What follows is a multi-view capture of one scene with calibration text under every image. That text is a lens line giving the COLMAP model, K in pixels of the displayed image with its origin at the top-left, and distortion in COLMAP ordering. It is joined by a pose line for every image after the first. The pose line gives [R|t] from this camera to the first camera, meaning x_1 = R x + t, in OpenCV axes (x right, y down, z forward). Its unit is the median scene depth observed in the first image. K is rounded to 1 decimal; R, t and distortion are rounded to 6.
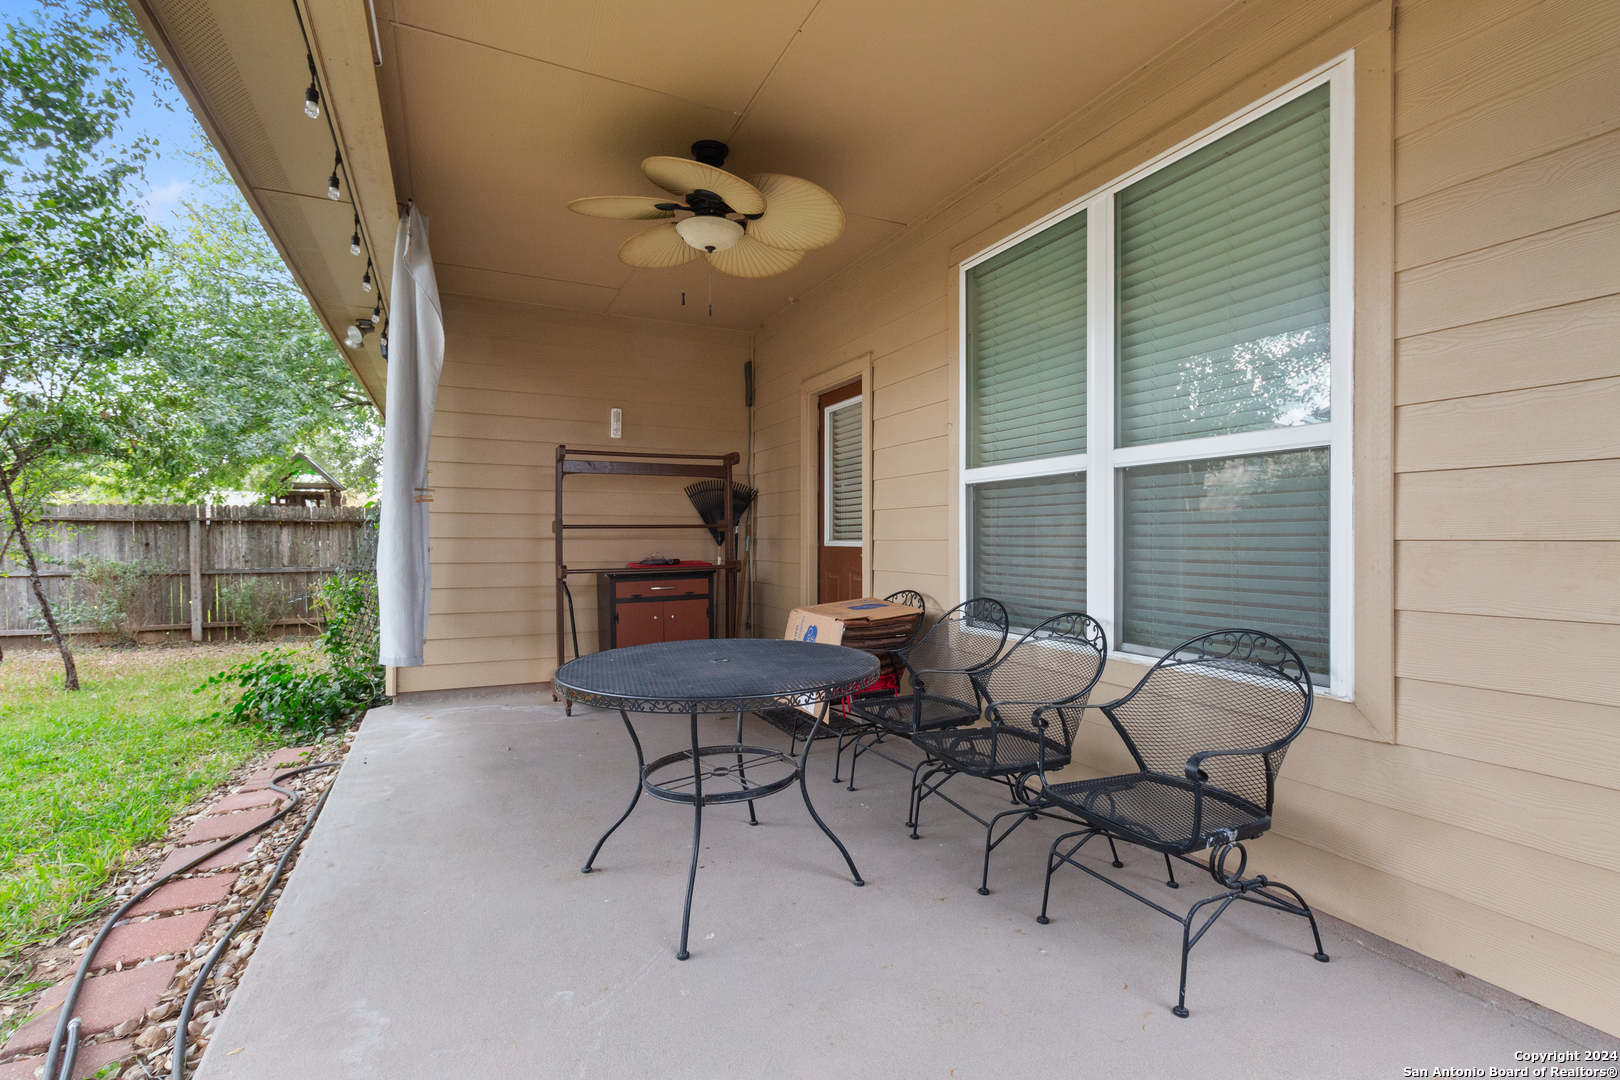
lens RADIAL K [[777.7, 0, 825.1], [0, 777.7, 538.8], [0, 0, 1]] dist [0.014777, -0.001777]
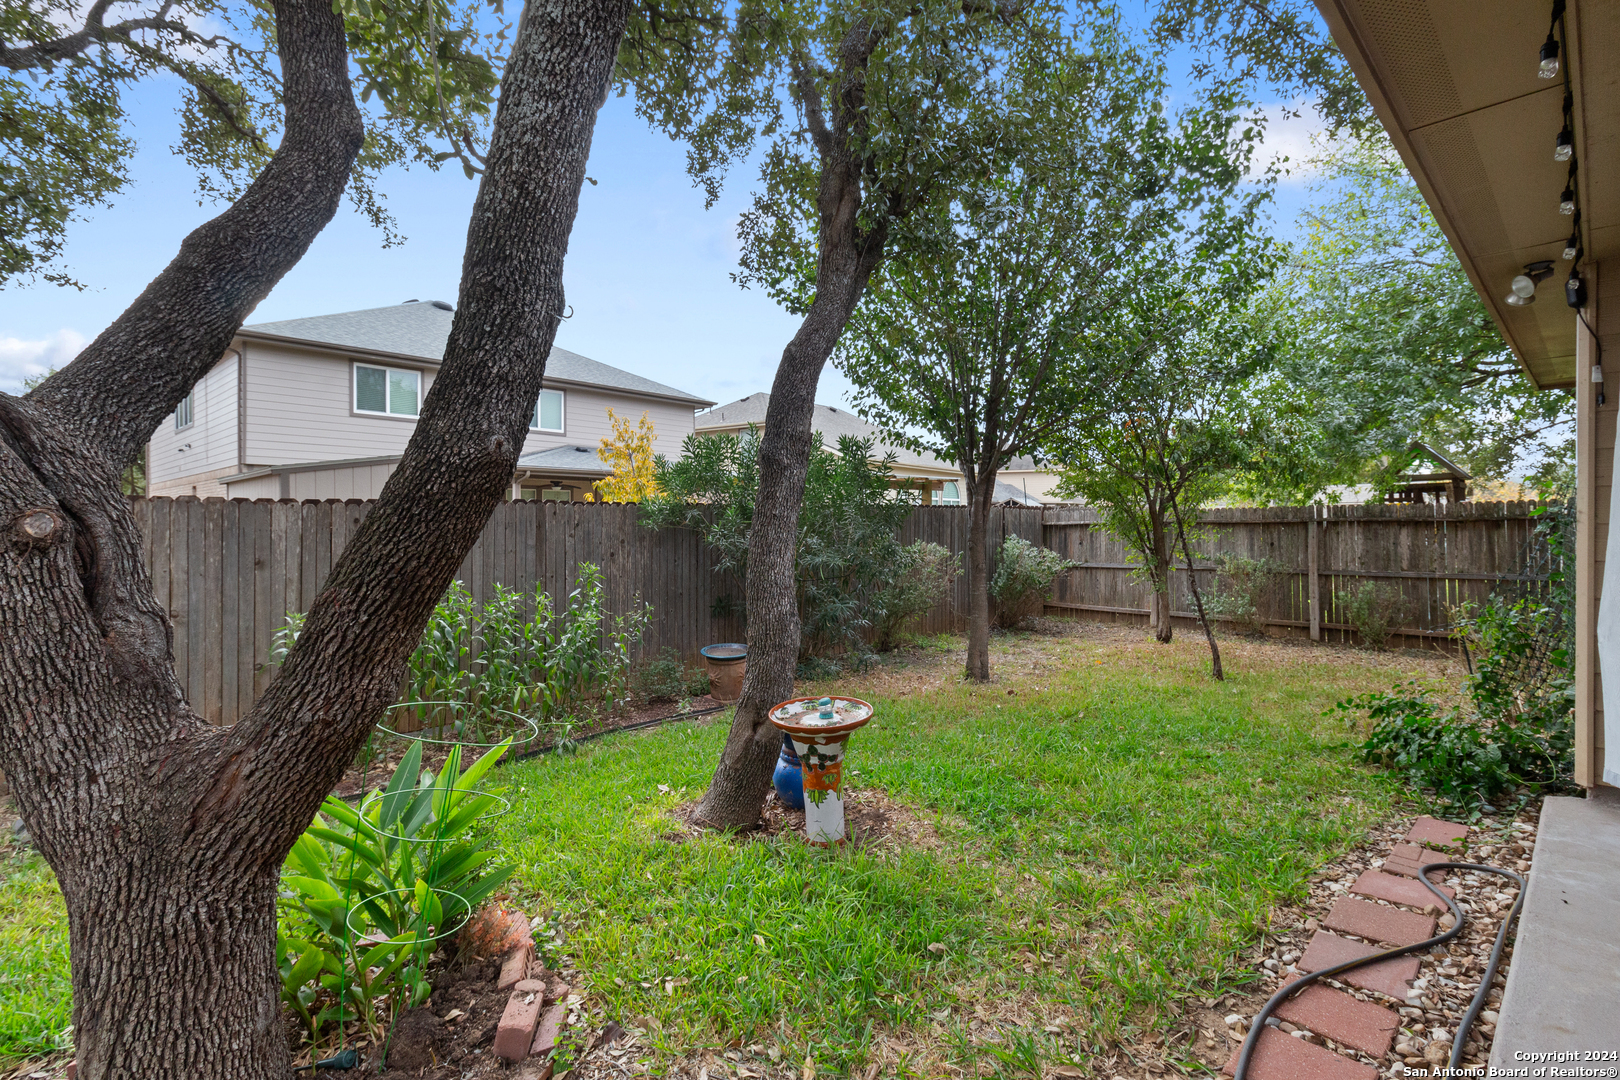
lens RADIAL K [[777.7, 0, 822.0], [0, 777.7, 531.0], [0, 0, 1]] dist [0.014777, -0.001777]
pose [[0.334898, 0.001849, -0.942253, -0.090777], [0.005215, 0.999979, 0.003816, -0.026967], [0.942240, -0.006191, 0.334881, 0.090528]]
